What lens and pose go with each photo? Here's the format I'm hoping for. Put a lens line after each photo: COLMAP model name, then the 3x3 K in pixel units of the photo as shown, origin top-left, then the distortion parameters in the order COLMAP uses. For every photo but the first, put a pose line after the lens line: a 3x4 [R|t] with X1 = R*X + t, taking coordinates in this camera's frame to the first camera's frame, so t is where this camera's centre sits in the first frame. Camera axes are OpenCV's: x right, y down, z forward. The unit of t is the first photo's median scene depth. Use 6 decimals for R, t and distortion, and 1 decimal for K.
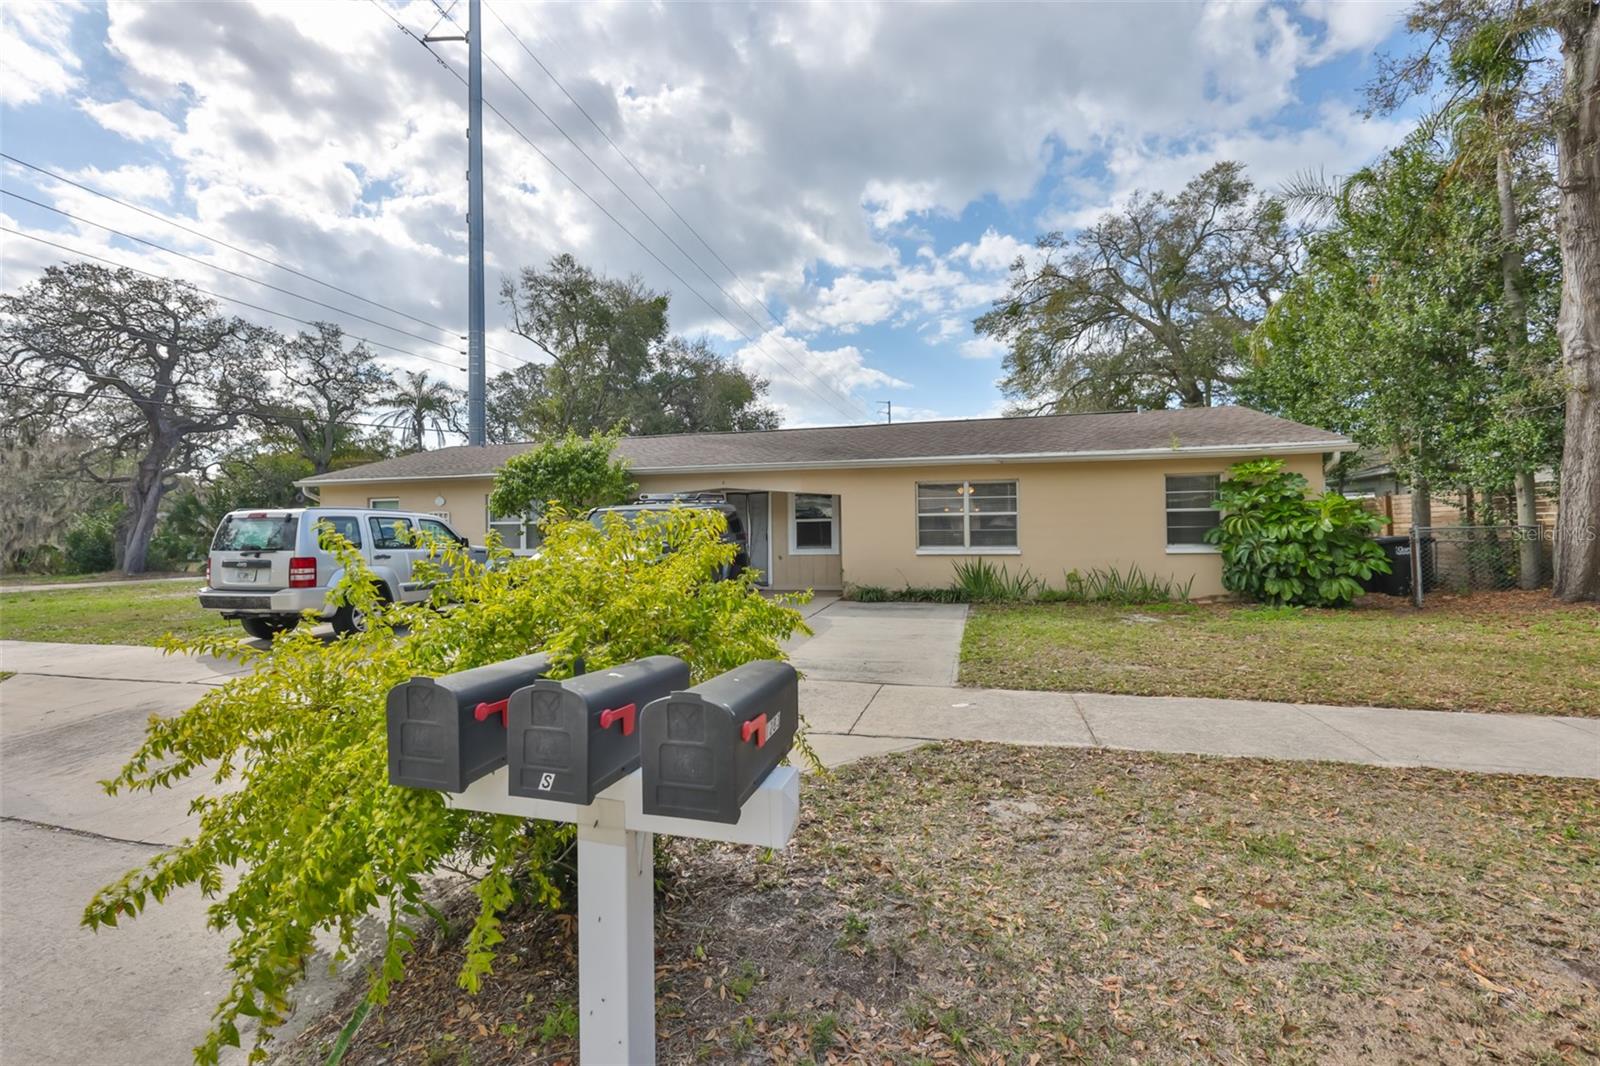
lens RADIAL K [[702.0, 0, 790.7], [0, 702.0, 530.8], [0, 0, 1]] dist [-0.000321, -0.000516]
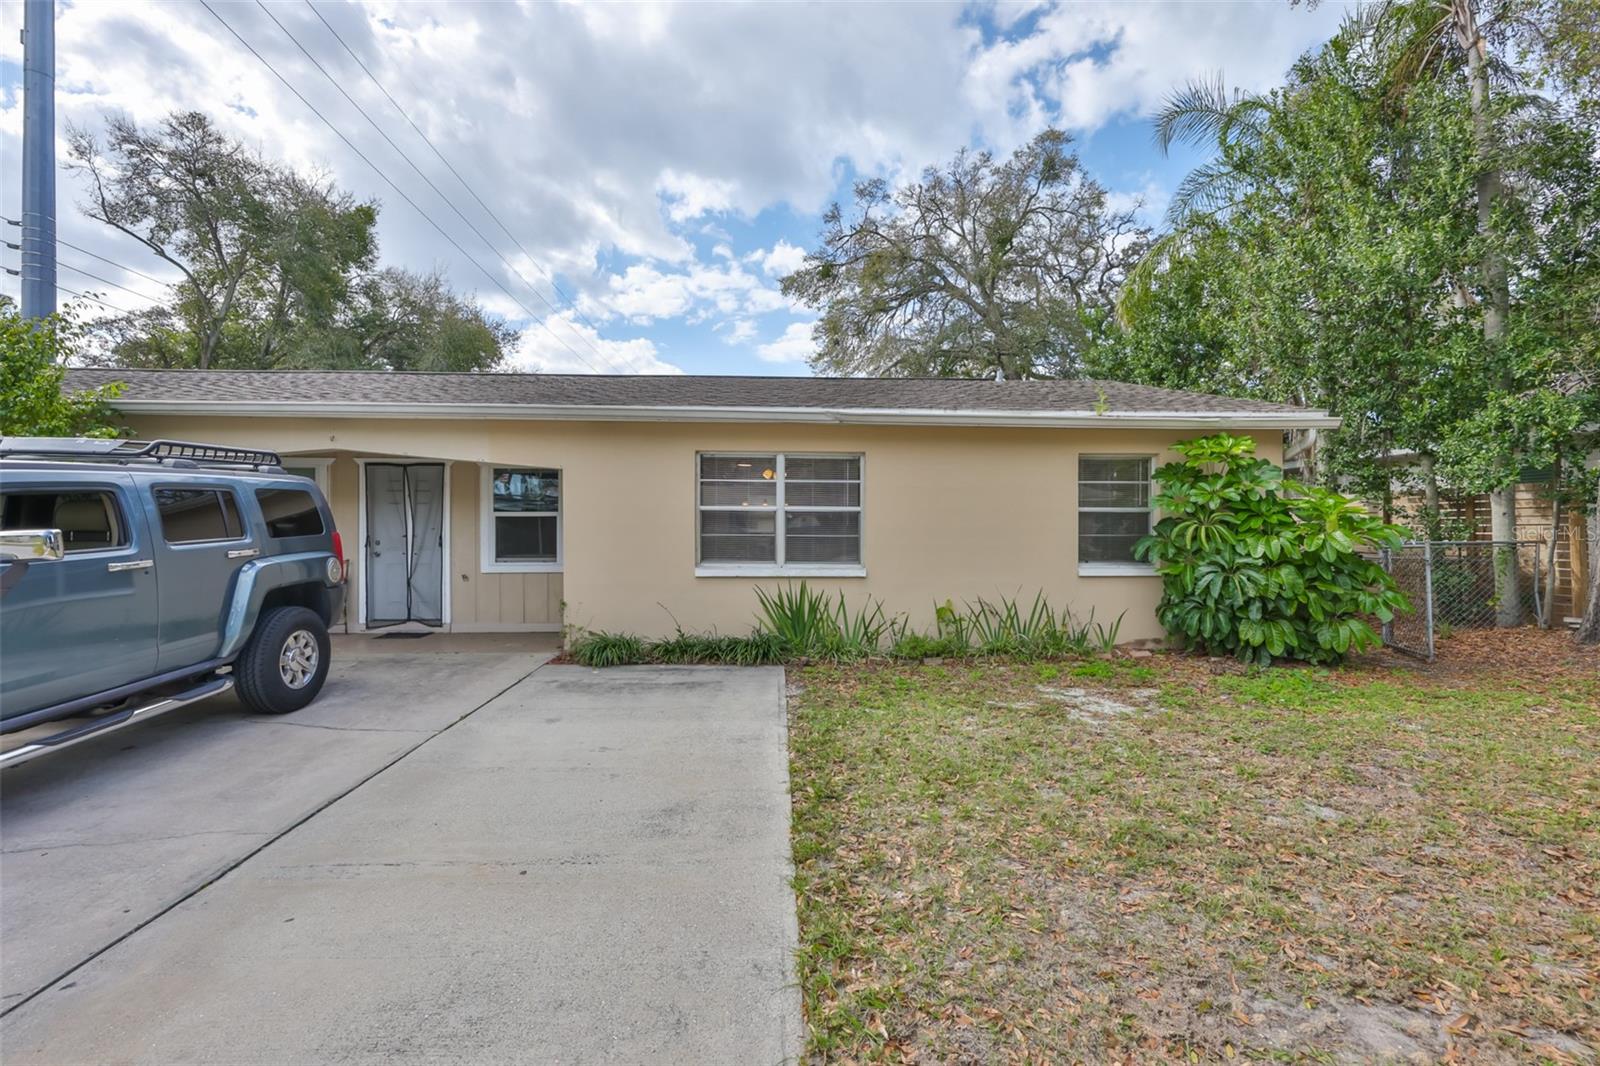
lens RADIAL K [[702.0, 0, 800.7], [0, 702.0, 519.7], [0, 0, 1]] dist [-0.000321, -0.000516]
pose [[0.952584, 0.021624, 0.303507, 0.046325], [-0.016965, 0.999694, -0.017979, -0.001927], [-0.303803, 0.011978, 0.952660, 0.230499]]
